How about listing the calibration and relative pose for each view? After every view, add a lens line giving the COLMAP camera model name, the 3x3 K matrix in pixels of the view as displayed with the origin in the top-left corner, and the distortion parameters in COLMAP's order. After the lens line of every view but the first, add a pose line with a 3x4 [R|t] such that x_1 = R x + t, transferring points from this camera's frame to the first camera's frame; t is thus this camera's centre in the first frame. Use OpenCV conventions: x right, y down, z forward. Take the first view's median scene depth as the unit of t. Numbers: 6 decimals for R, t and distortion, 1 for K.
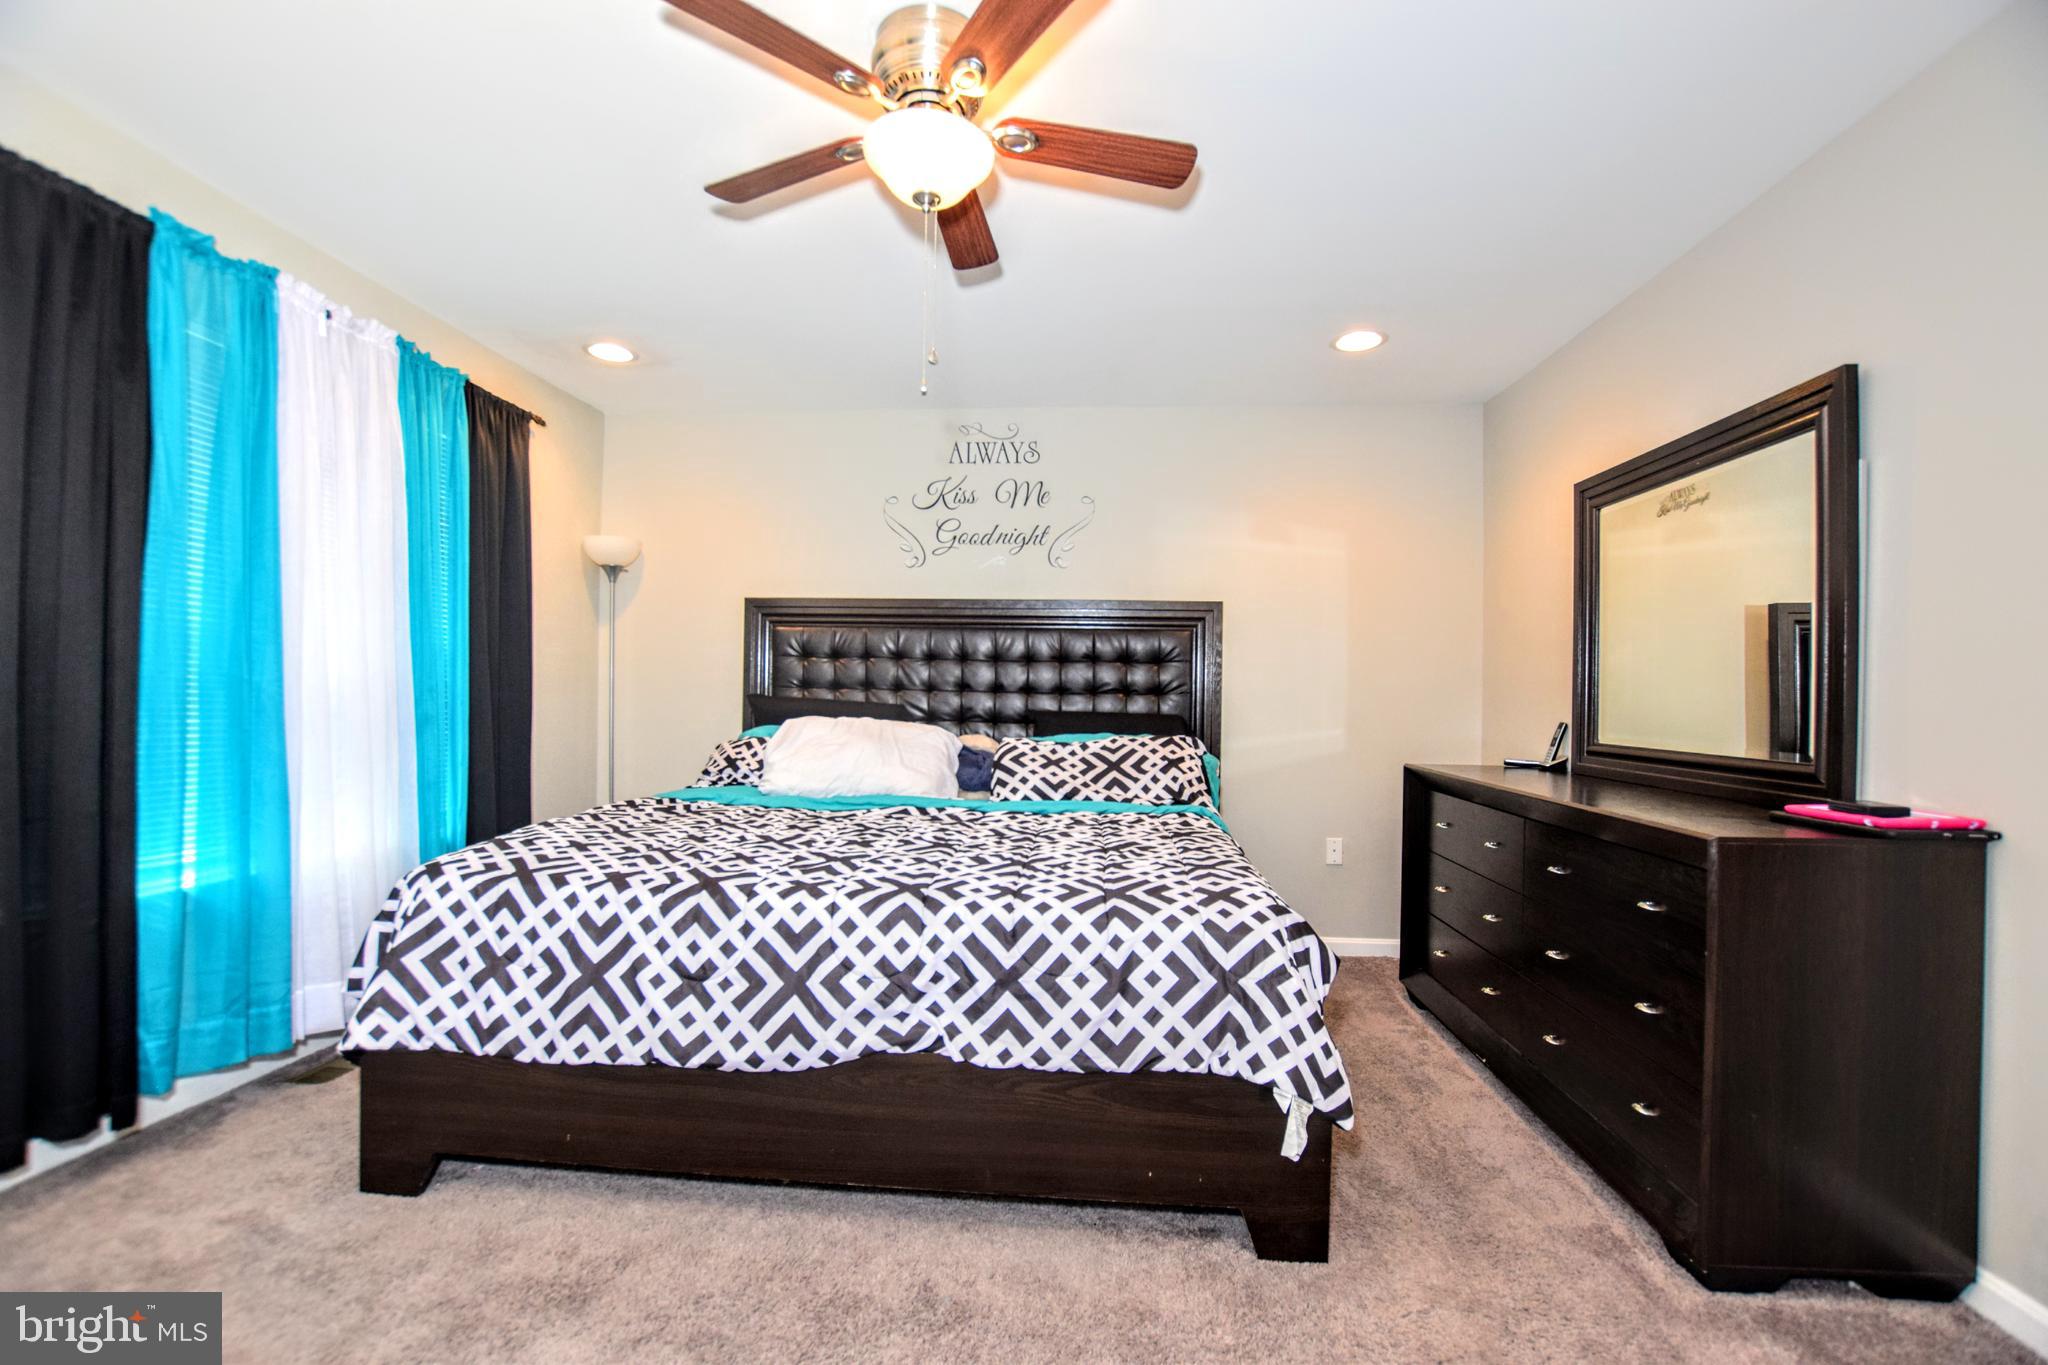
lens RADIAL K [[913.8, 0, 1021.2], [0, 913.8, 689.6], [0, 0, 1]] dist [-0.022519, 0.000780]
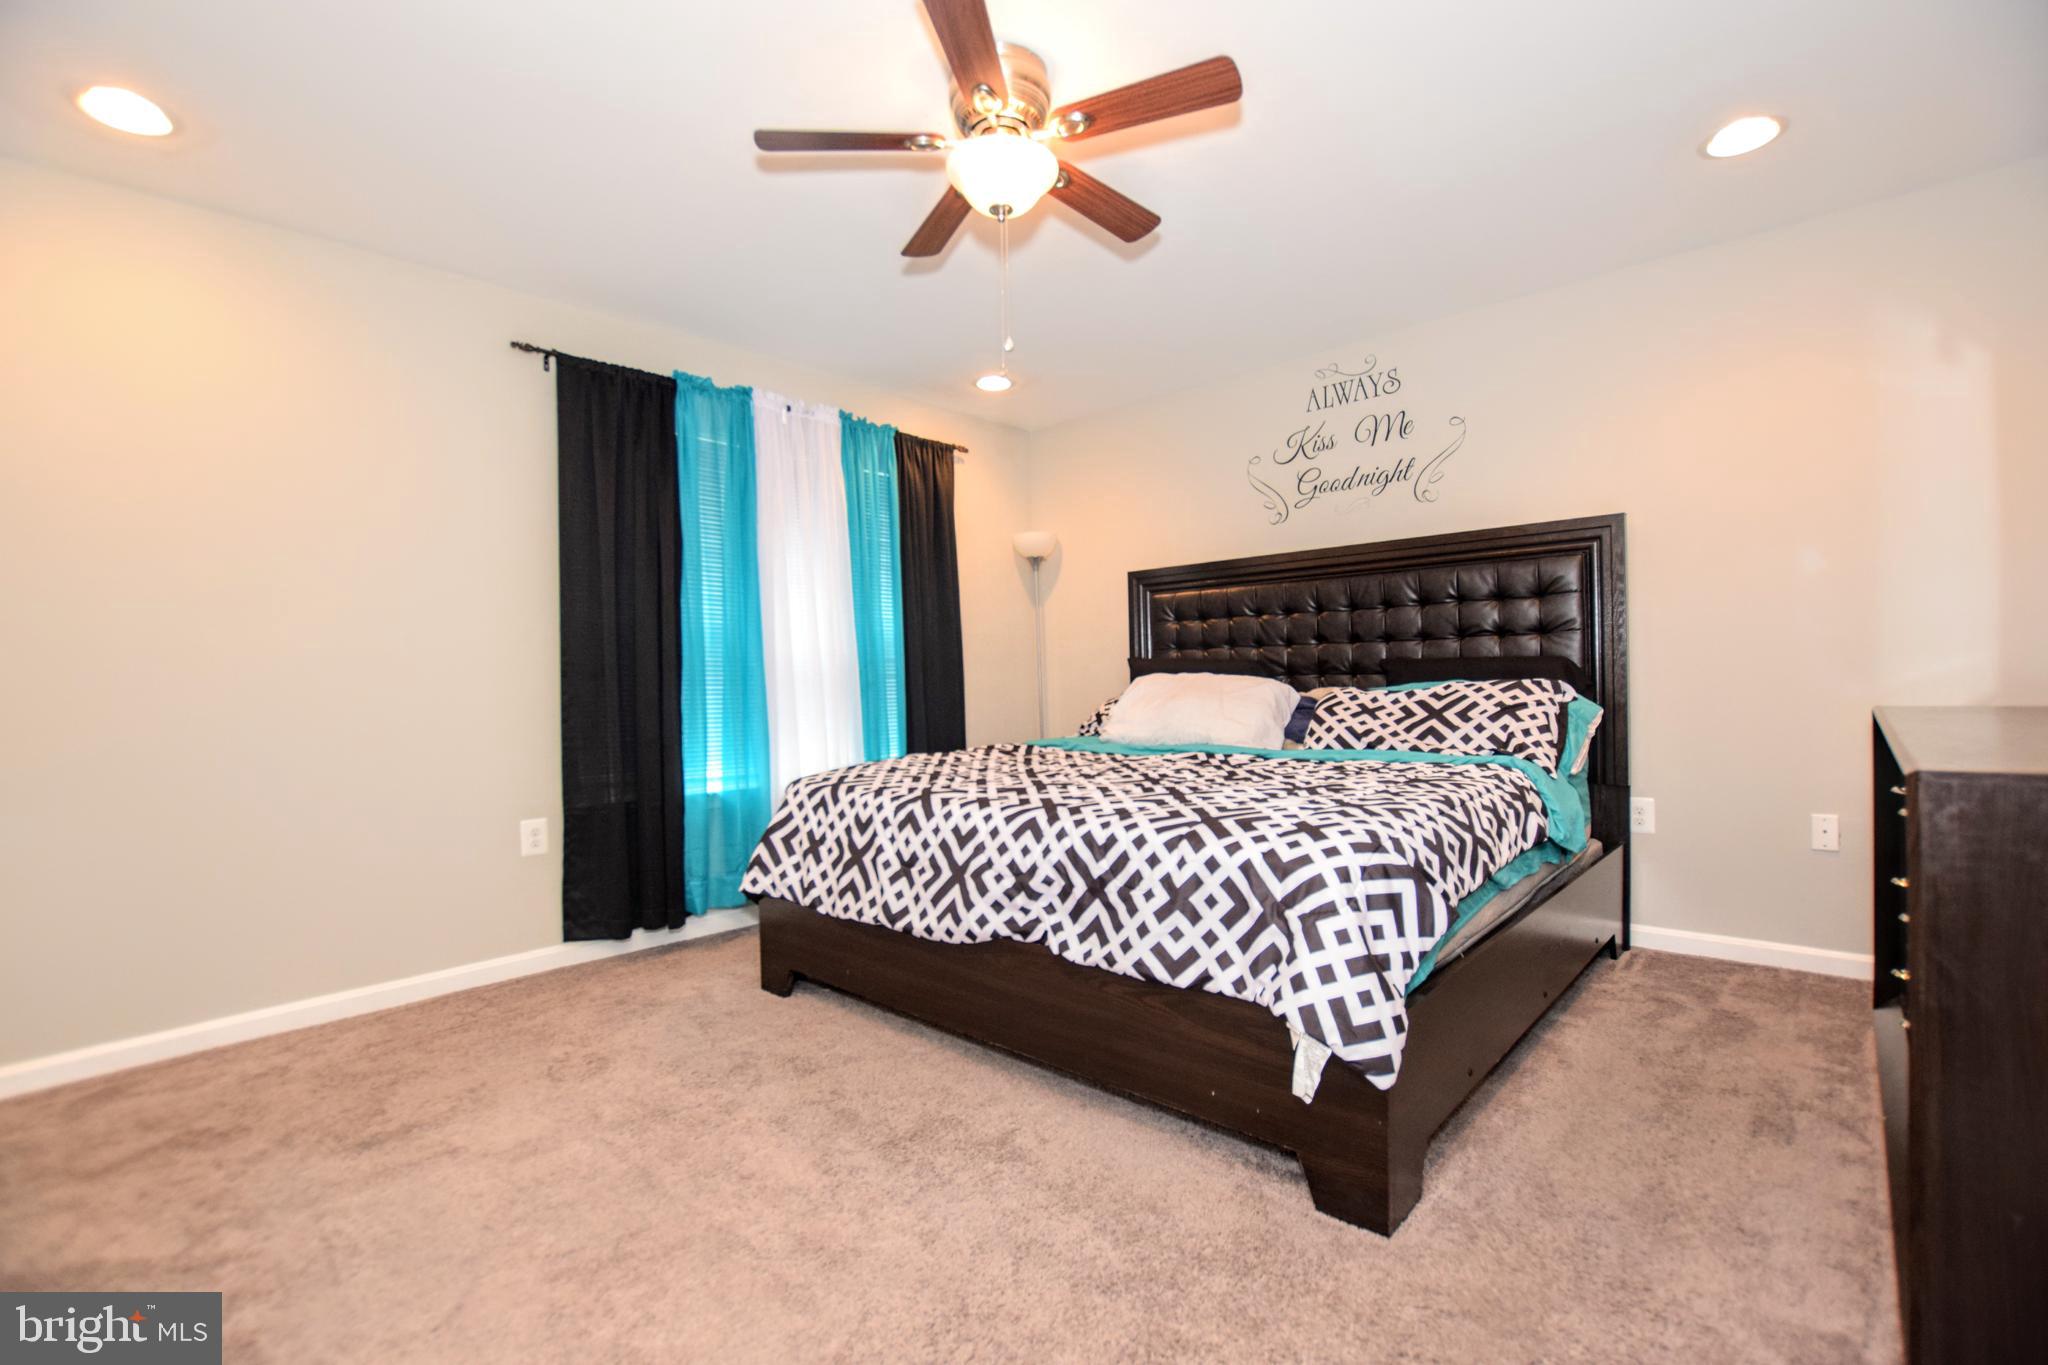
lens RADIAL K [[911.9, 0, 1021.6], [0, 911.9, 690.9], [0, 0, 1]] dist [-0.022804, 0.000694]
pose [[0.784509, -0.029424, -0.619419, 0.551984], [0.042665, 0.999068, 0.006578, 0.061896], [0.618648, -0.031588, 0.785033, 0.077146]]
